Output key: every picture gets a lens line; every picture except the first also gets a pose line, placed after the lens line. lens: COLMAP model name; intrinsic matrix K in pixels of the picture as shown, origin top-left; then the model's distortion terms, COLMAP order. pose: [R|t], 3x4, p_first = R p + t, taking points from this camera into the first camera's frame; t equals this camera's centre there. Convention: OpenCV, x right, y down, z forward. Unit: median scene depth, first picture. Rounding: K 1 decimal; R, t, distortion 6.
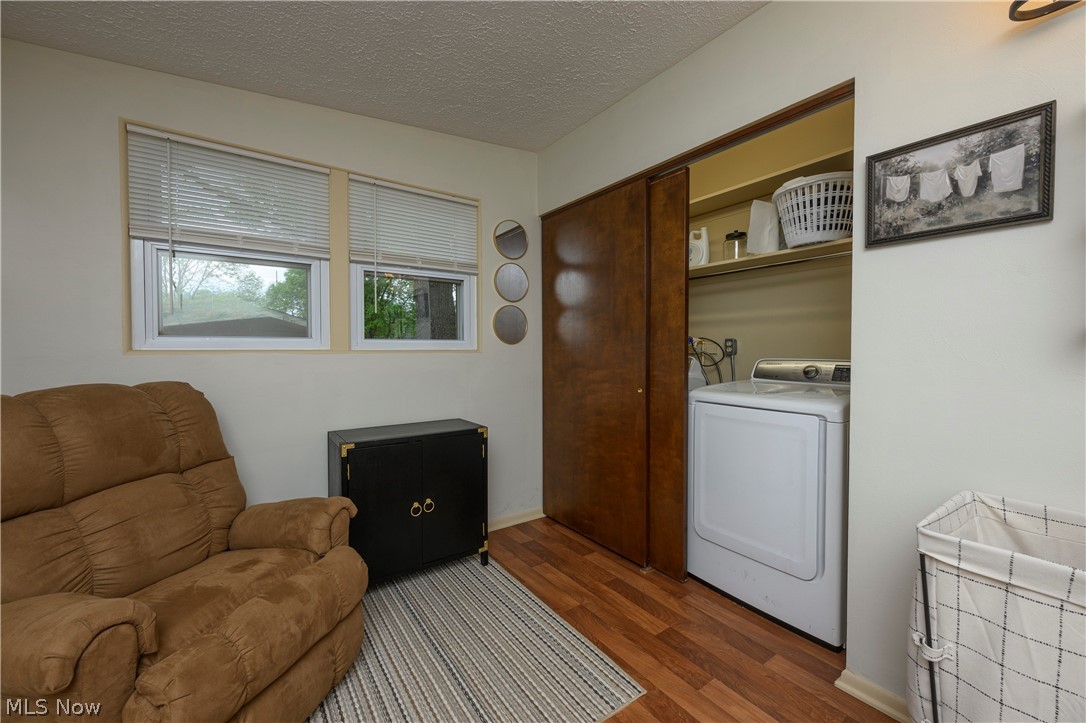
lens RADIAL K [[427.7, 0, 544.4], [0, 427.7, 355.8], [0, 0, 1]] dist [0.001572, 0.000189]
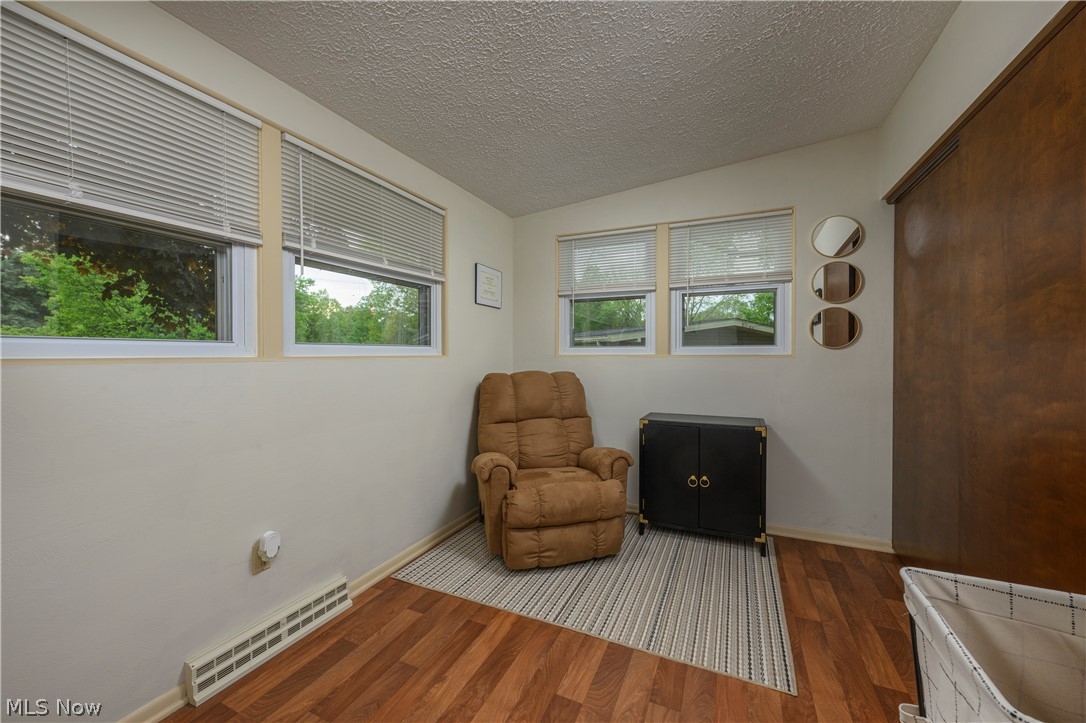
lens RADIAL K [[427.7, 0, 541.8], [0, 427.7, 360.0], [0, 0, 1]] dist [0.001572, 0.000189]
pose [[0.494350, 0.008199, -0.869224, 0.577726], [-0.010599, 0.999938, 0.003404, 0.001612], [0.869198, 0.007530, 0.494406, -0.014379]]
